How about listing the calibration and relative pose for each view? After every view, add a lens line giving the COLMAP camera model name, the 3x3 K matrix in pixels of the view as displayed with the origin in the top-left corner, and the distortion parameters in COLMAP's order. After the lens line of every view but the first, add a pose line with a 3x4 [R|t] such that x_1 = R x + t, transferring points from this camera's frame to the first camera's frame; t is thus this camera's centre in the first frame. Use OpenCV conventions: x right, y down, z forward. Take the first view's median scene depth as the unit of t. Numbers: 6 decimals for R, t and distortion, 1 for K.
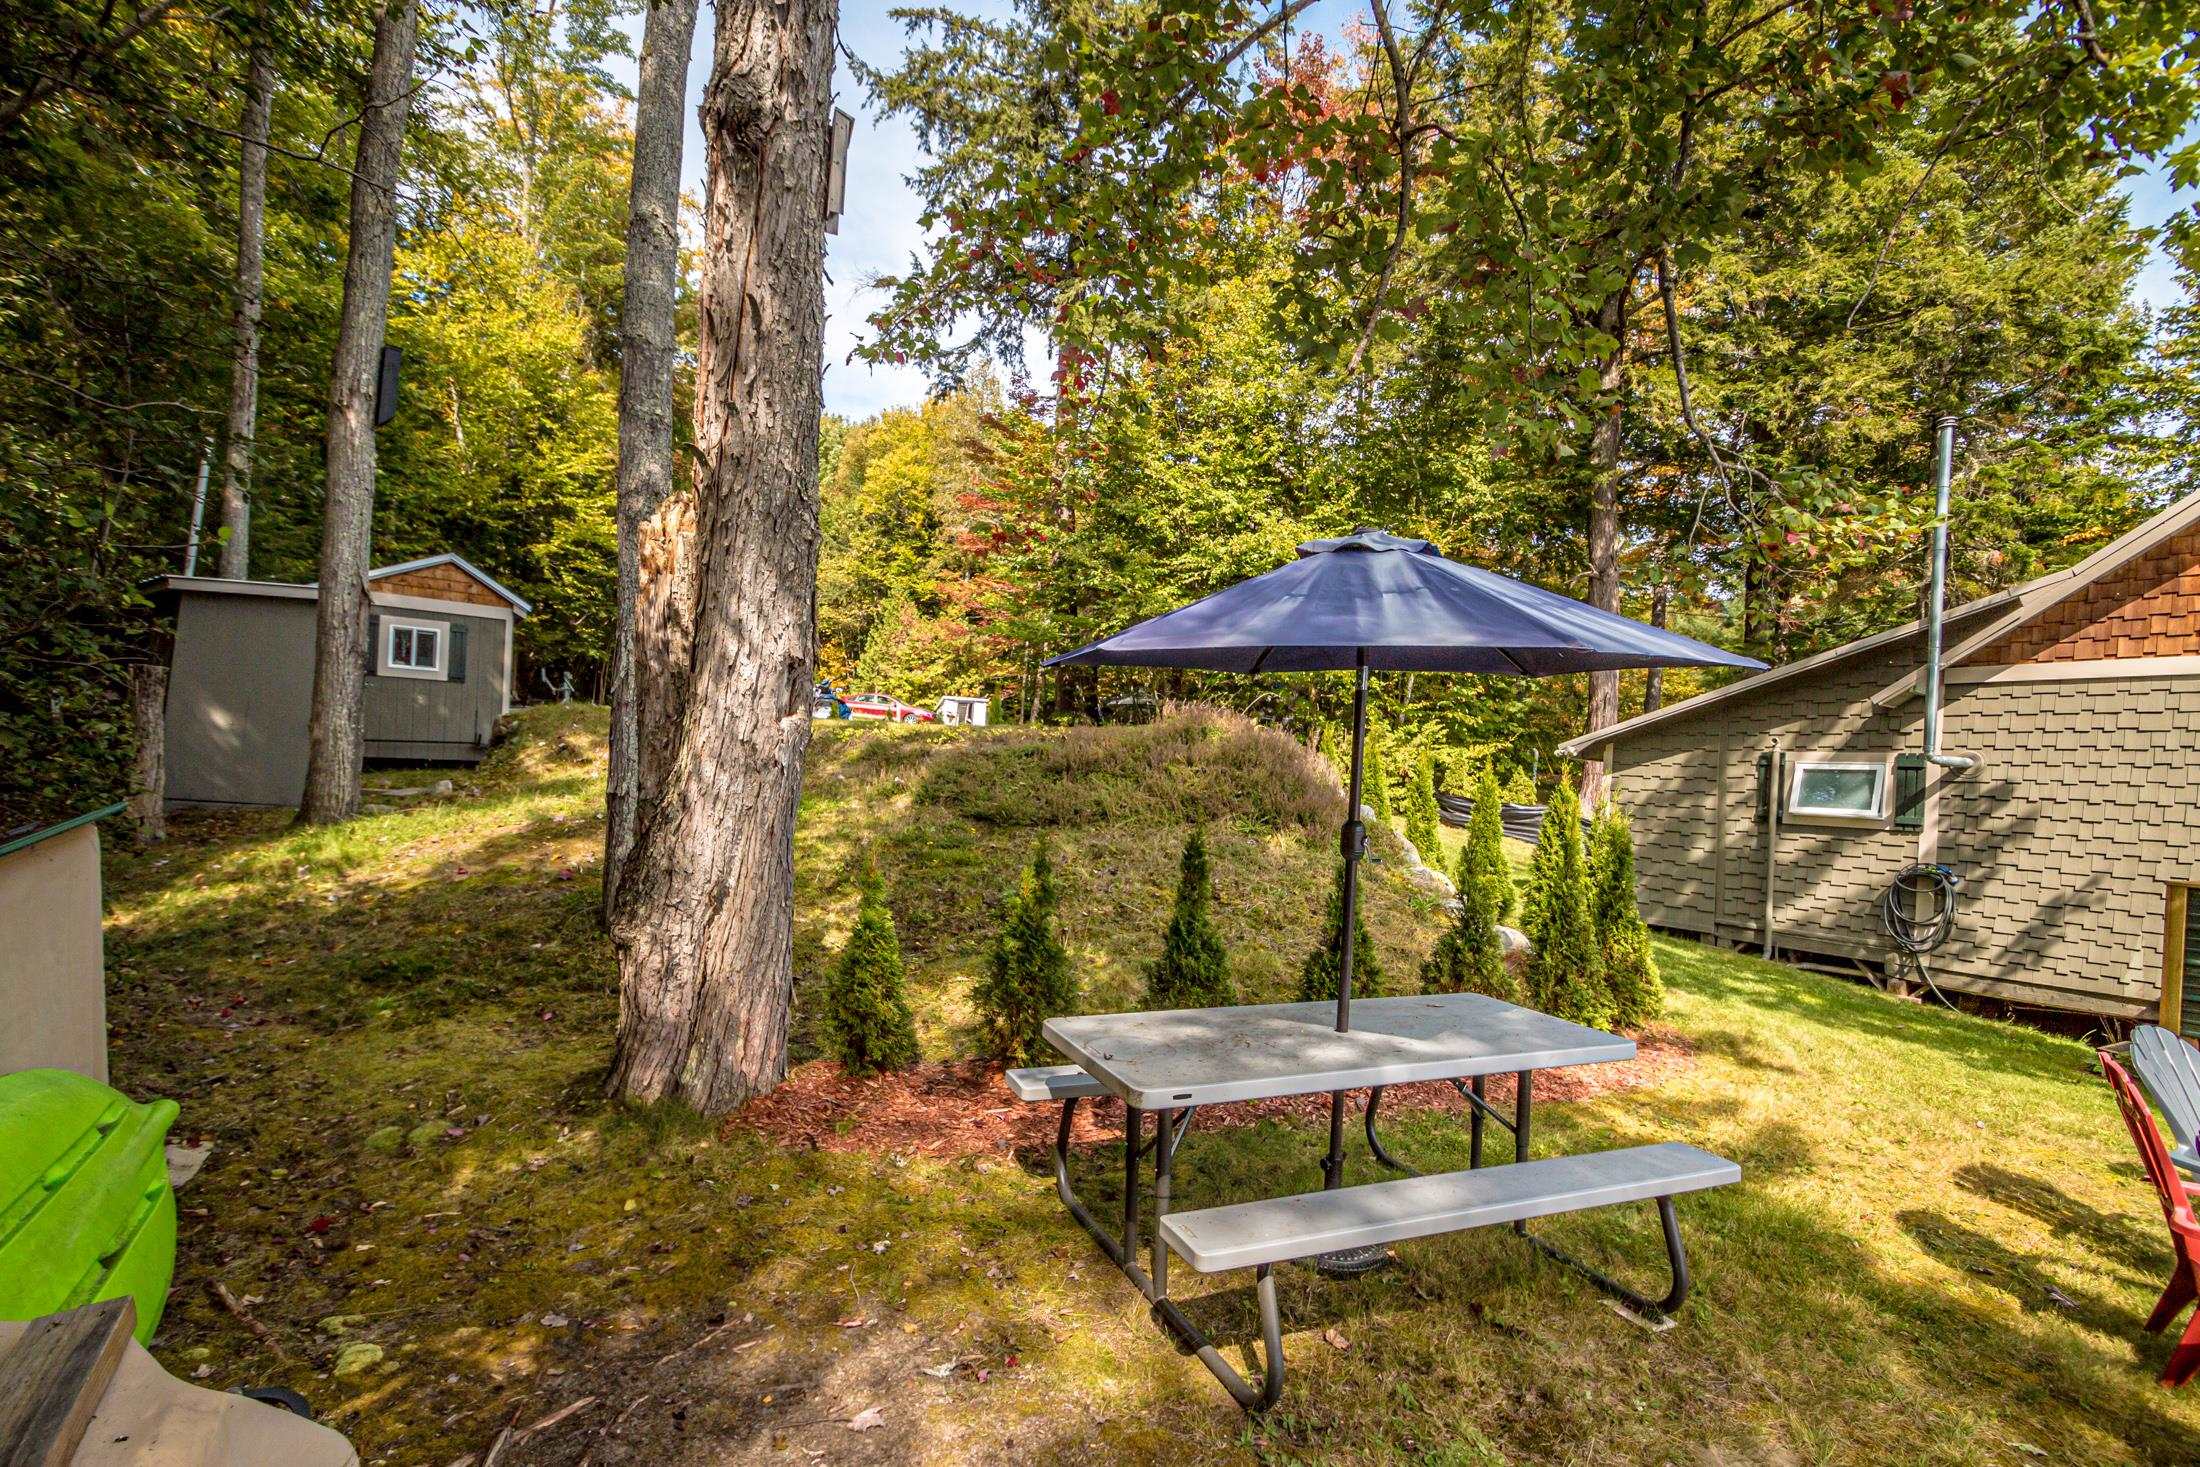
lens RADIAL K [[1058.0, 0, 1087.0], [0, 1058.0, 752.2], [0, 0, 1]] dist [-0.003073, -0.007947]
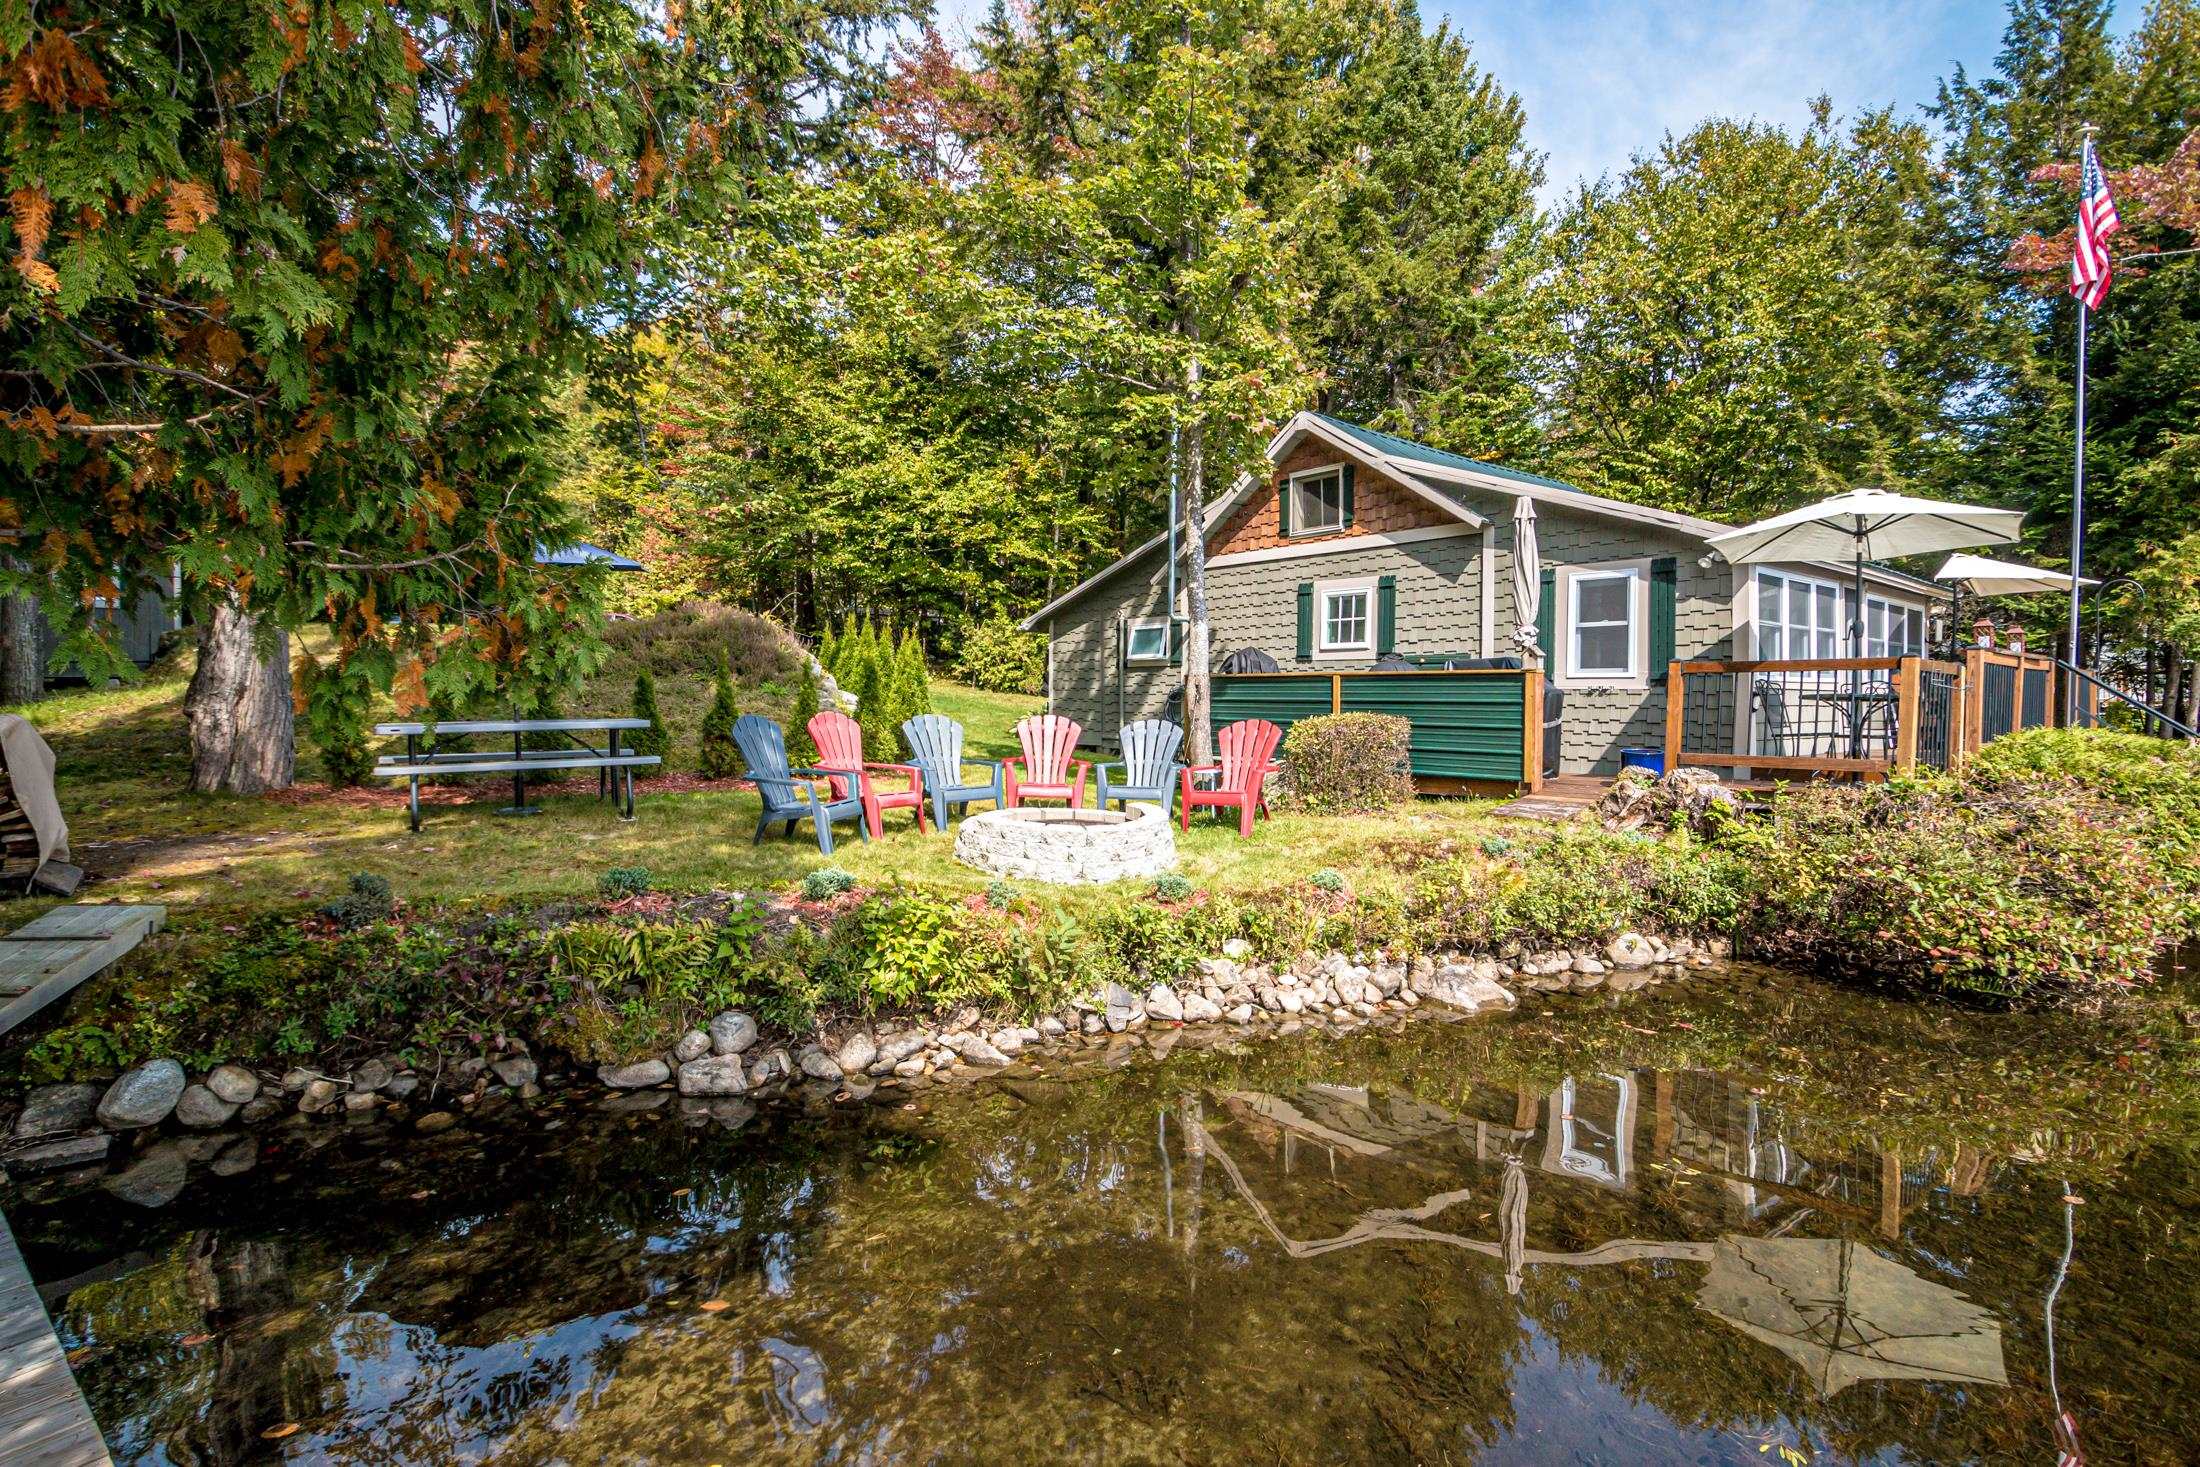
lens RADIAL K [[1058.0, 0, 1104.9], [0, 1058.0, 719.6], [0, 0, 1]] dist [-0.003073, -0.007947]
pose [[0.980438, -0.054964, 0.189000, 0.327351], [0.045096, 0.997405, 0.056125, 0.055376], [-0.191594, -0.046504, 0.980372, -0.478473]]
